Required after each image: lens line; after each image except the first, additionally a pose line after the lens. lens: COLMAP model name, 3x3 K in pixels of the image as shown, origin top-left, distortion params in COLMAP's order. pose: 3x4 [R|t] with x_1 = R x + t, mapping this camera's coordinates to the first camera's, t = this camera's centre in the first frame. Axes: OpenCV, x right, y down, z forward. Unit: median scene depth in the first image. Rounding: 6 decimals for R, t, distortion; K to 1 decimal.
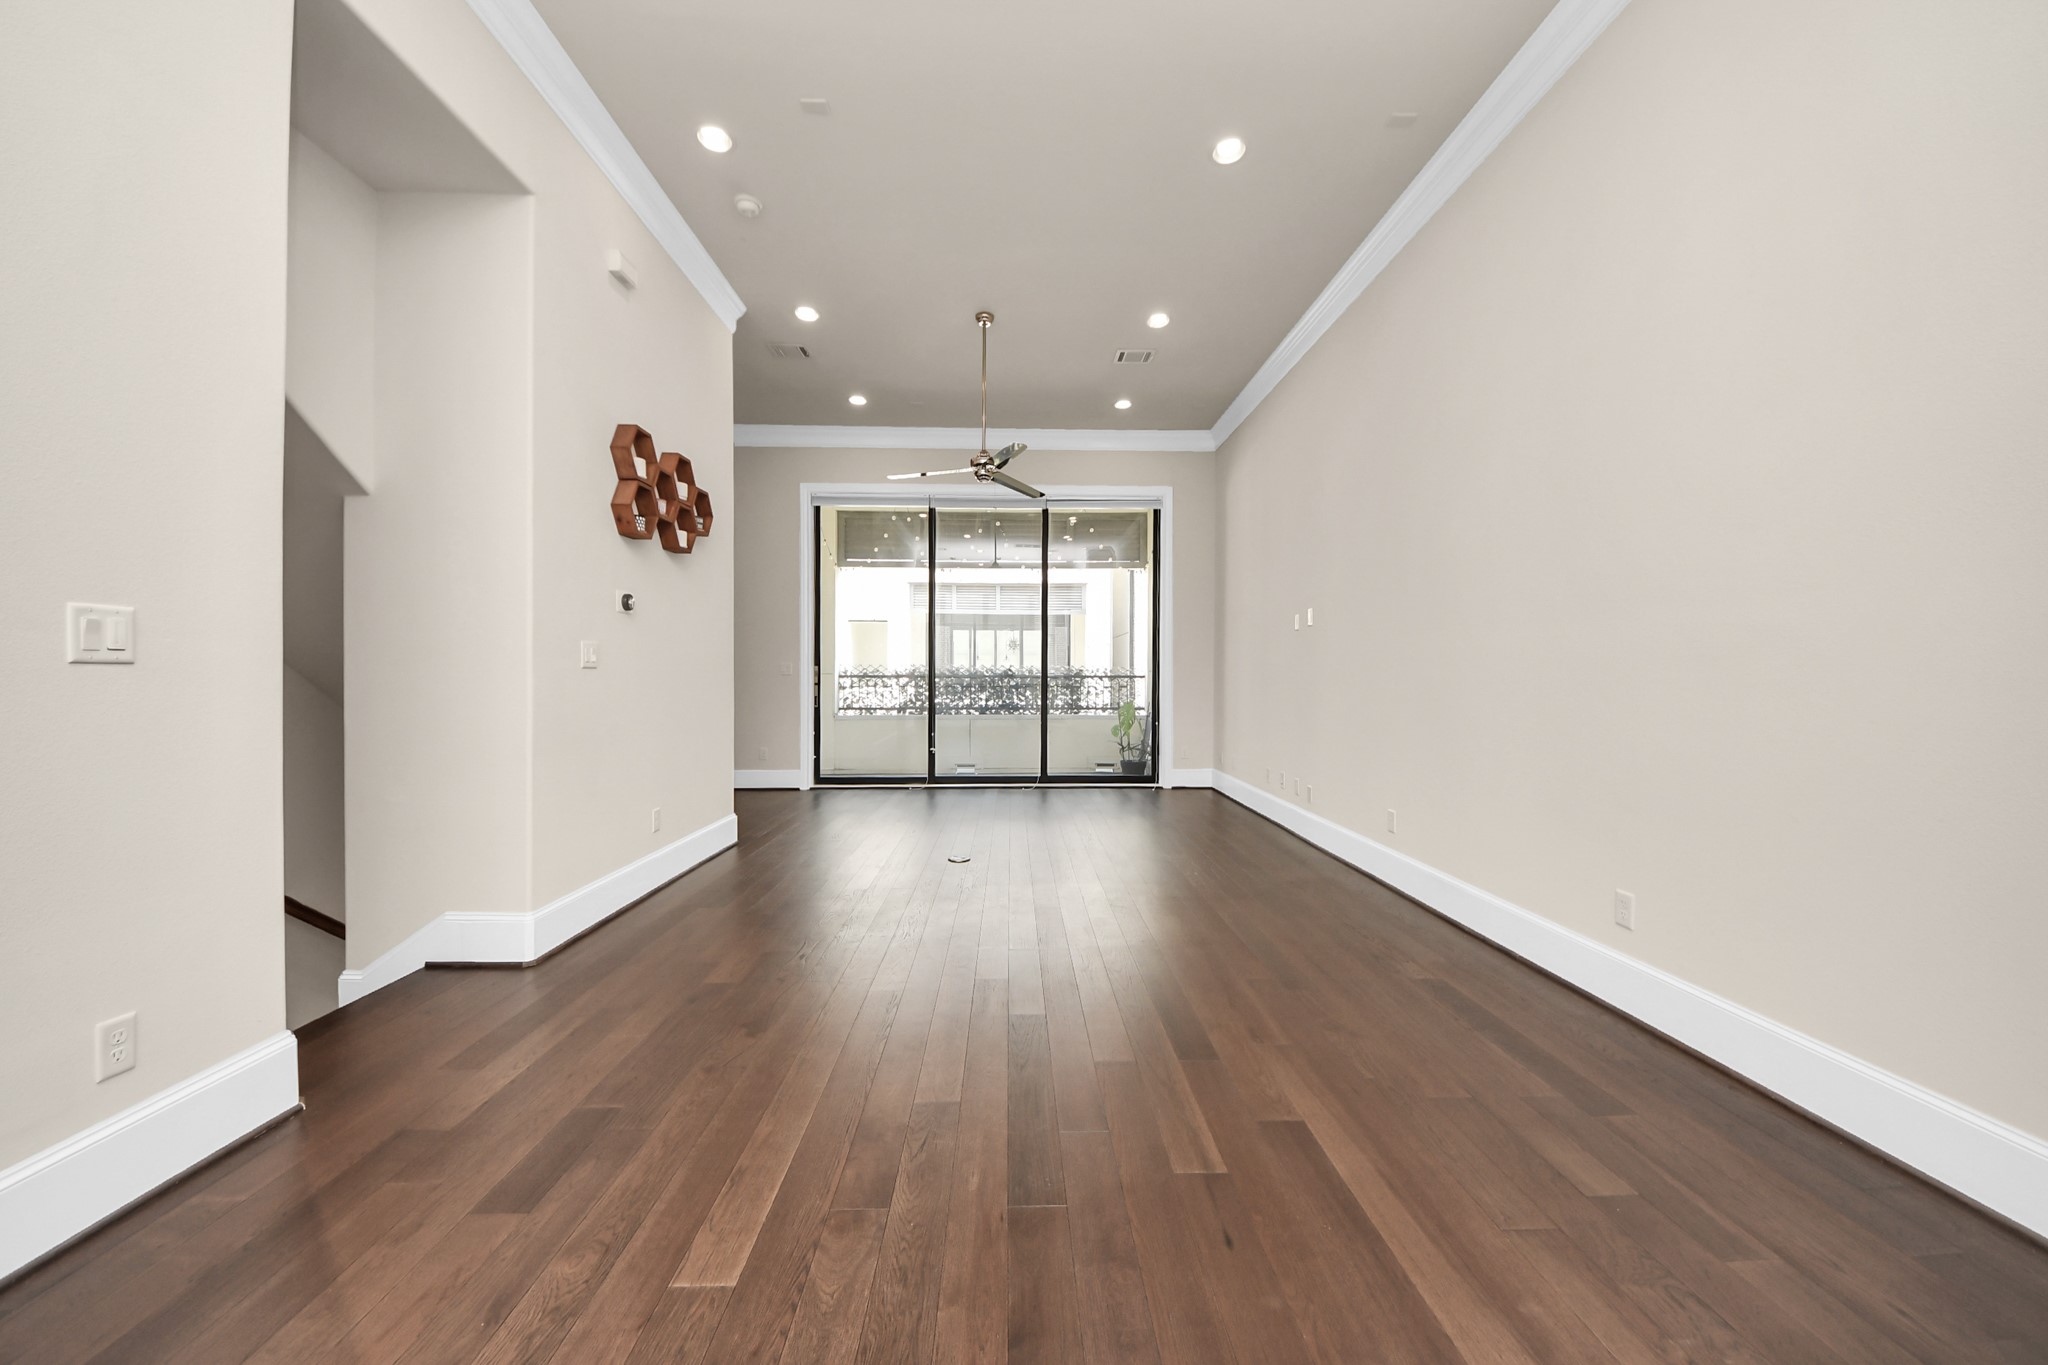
lens RADIAL K [[737.2, 0, 1021.6], [0, 737.2, 696.1], [0, 0, 1]] dist [0.000082, -0.000061]
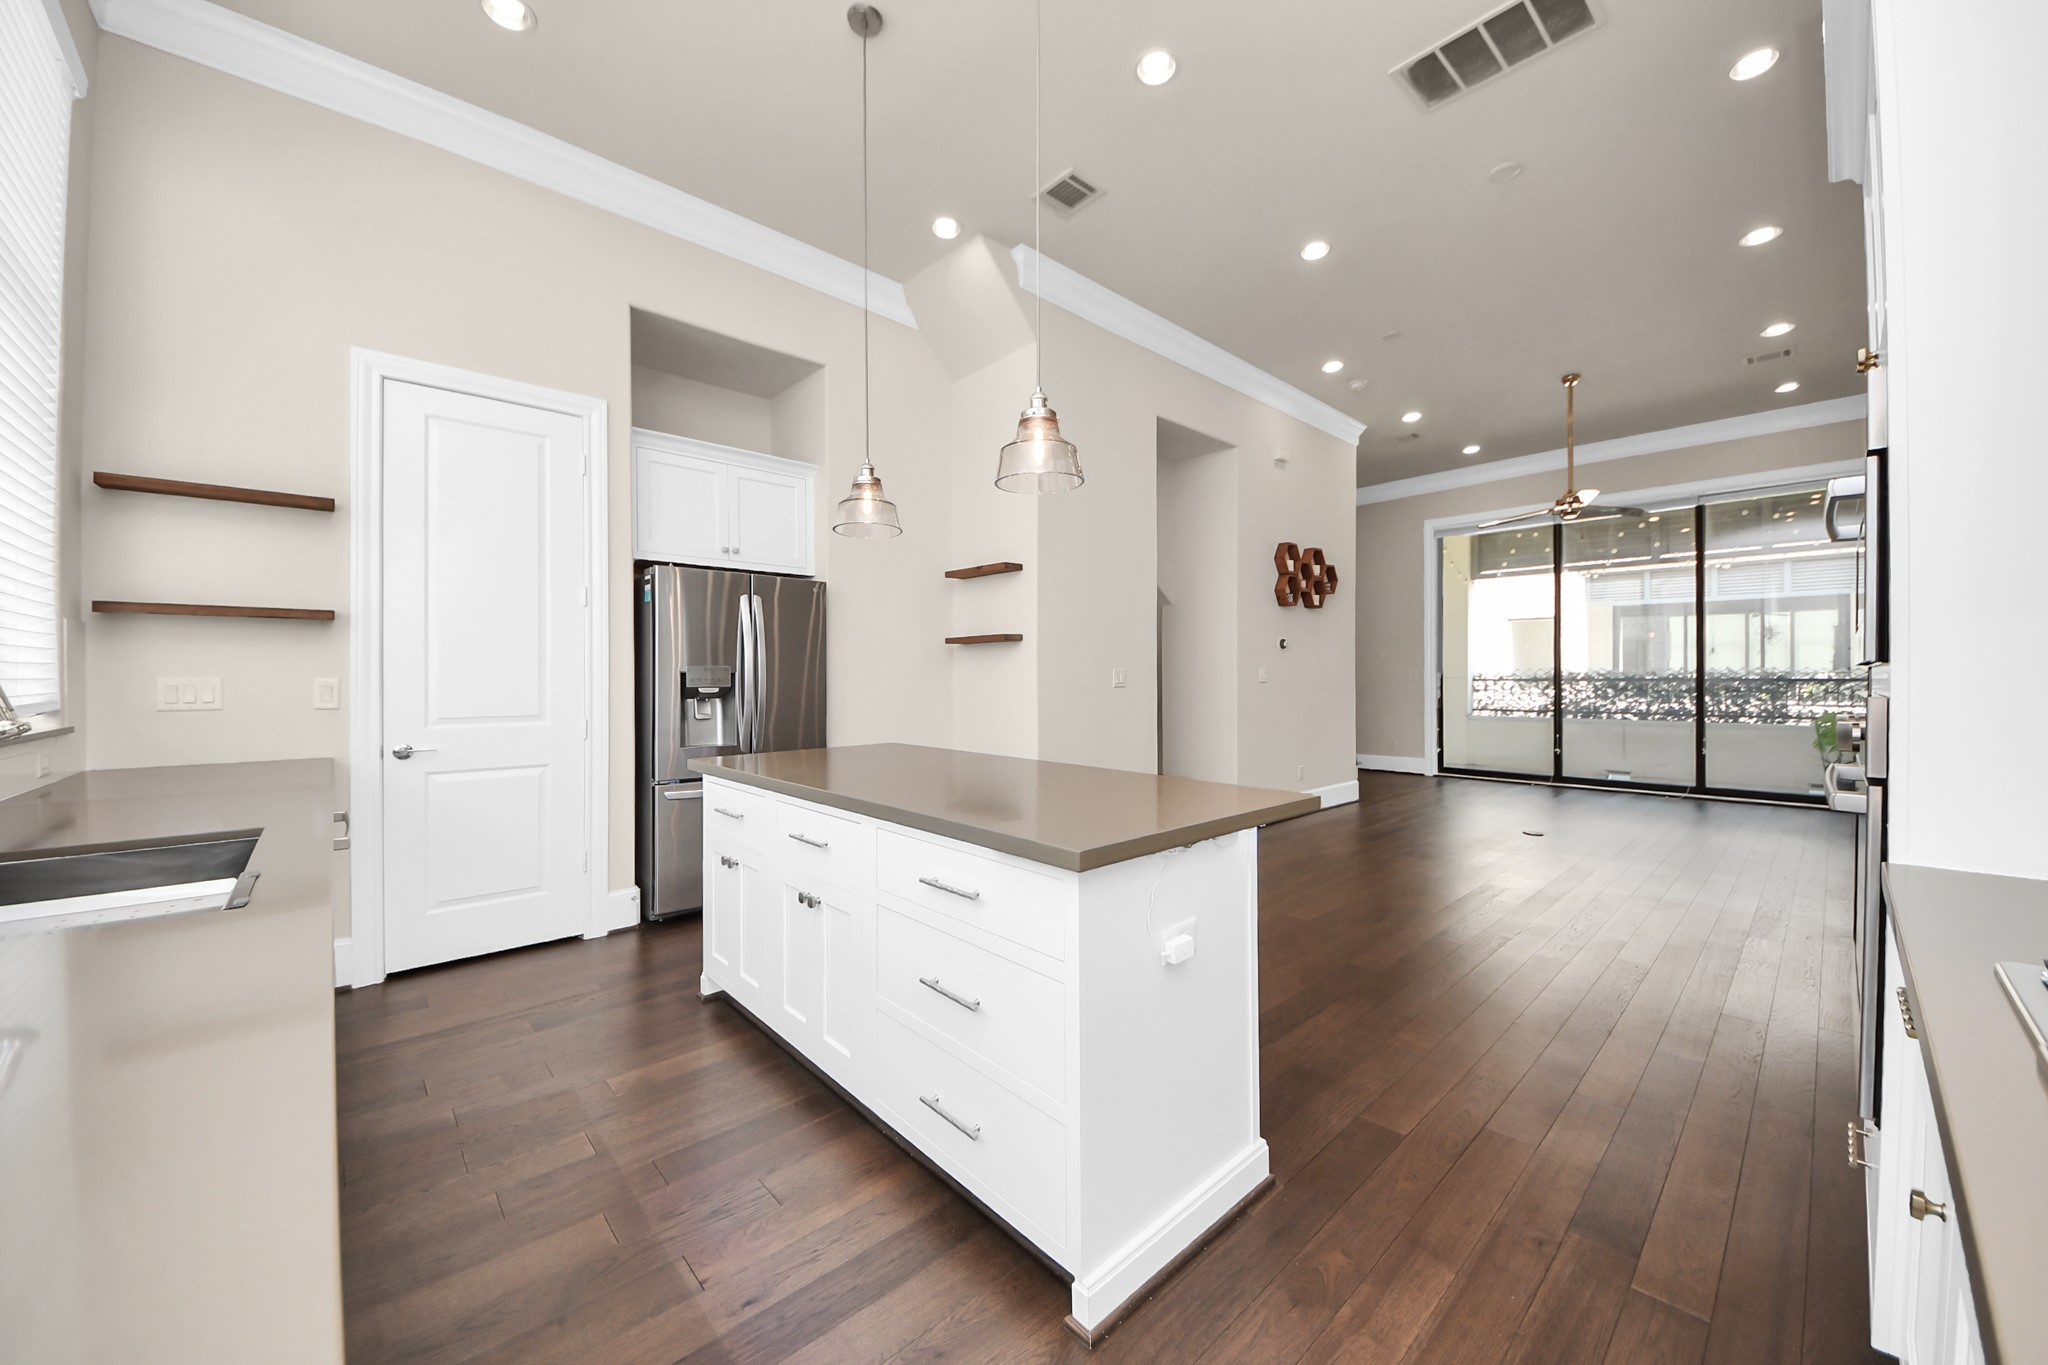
lens RADIAL K [[752.1, 0, 1024.5], [0, 752.1, 678.4], [0, 0, 1]] dist [-0.014204, -0.000164]
pose [[0.659802, -0.000833, -0.751439, 0.175957], [-0.013734, 0.999819, -0.013168, -0.005958], [0.751314, 0.019009, 0.659671, -0.279415]]
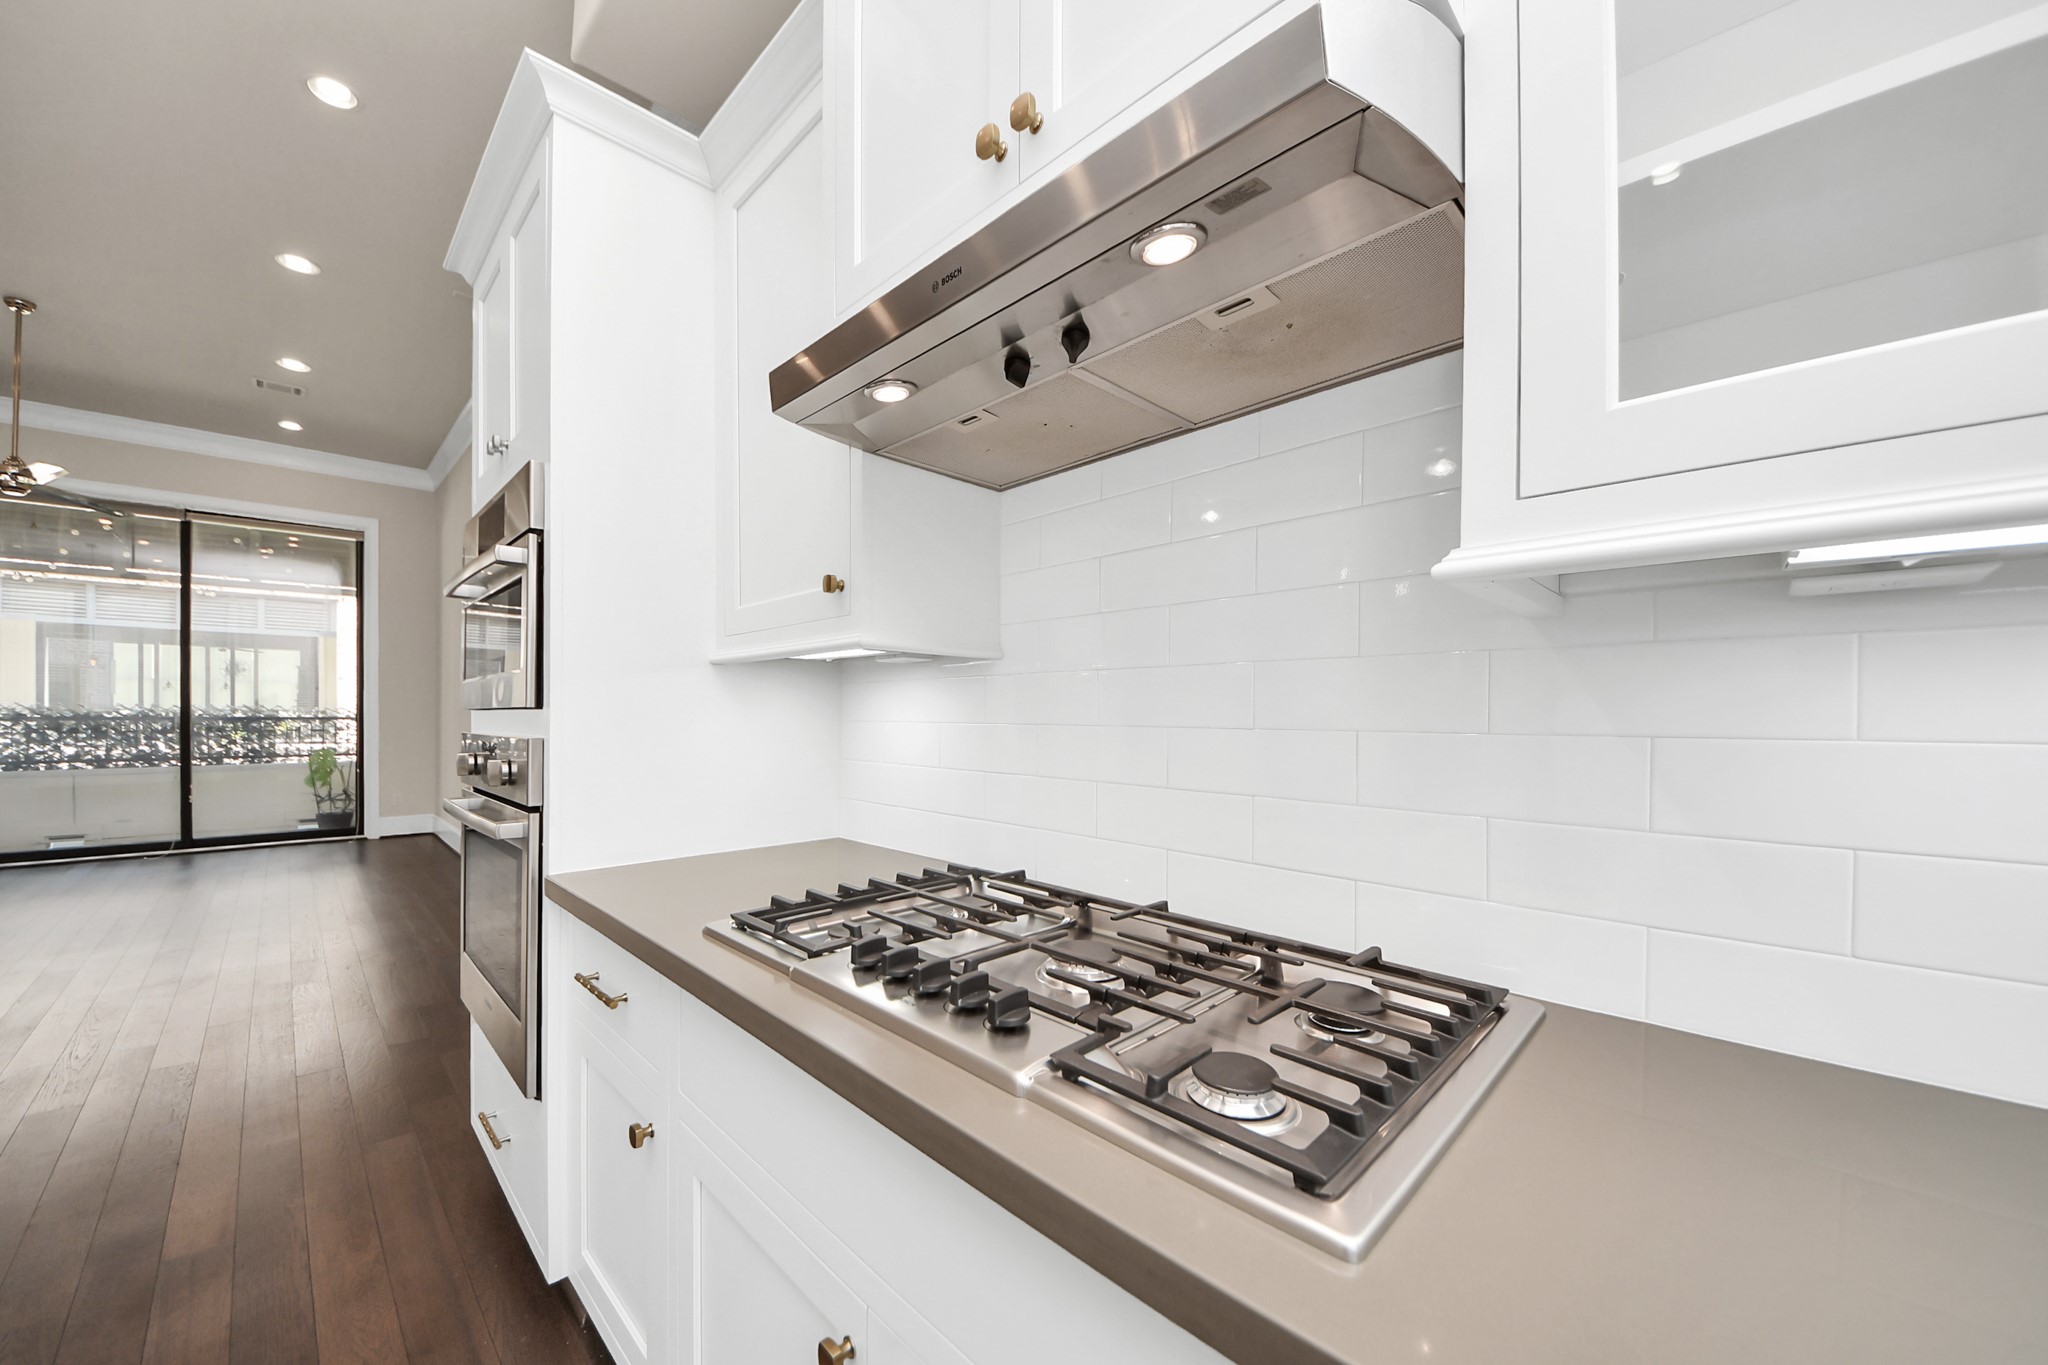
lens RADIAL K [[751.9, 0, 1023.9], [0, 751.9, 721.7], [0, 0, 1]] dist [-0.000126, -0.006995]
pose [[0.723755, -0.004689, 0.690041, 0.138128], [0.012528, 0.999901, -0.006345, -0.007812], [-0.689943, 0.013237, 0.723743, -0.262401]]
